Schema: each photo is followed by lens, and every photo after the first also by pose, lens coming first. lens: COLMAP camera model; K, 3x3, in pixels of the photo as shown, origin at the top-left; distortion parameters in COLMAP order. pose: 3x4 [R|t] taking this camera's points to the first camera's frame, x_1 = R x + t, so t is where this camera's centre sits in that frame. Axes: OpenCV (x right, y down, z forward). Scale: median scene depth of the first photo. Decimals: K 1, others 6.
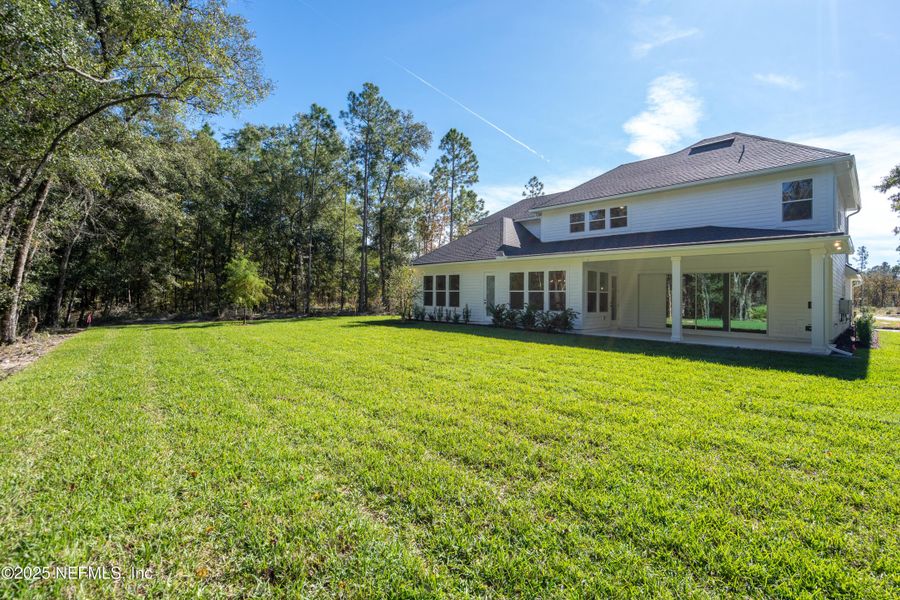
lens RADIAL K [[397.3, 0, 450.5], [0, 397.3, 289.3], [0, 0, 1]] dist [-0.001414, -0.000149]
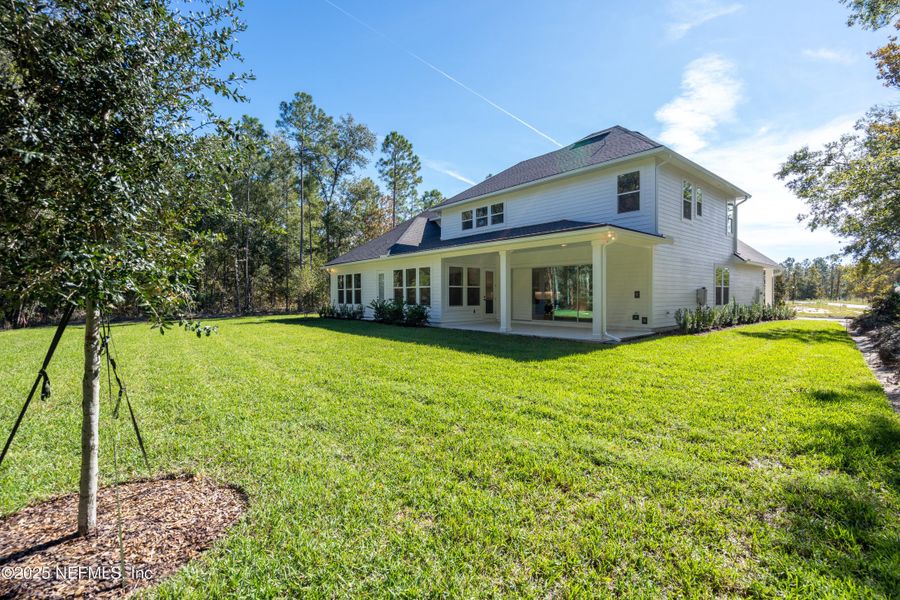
lens RADIAL K [[412.5, 0, 453.7], [0, 412.5, 289.9], [0, 0, 1]] dist [0.000069, 0.000581]
pose [[0.996792, -0.016671, -0.078276, 0.276183], [0.016238, 0.999849, -0.006171, 0.013690], [0.078367, 0.004880, 0.996913, -0.048677]]
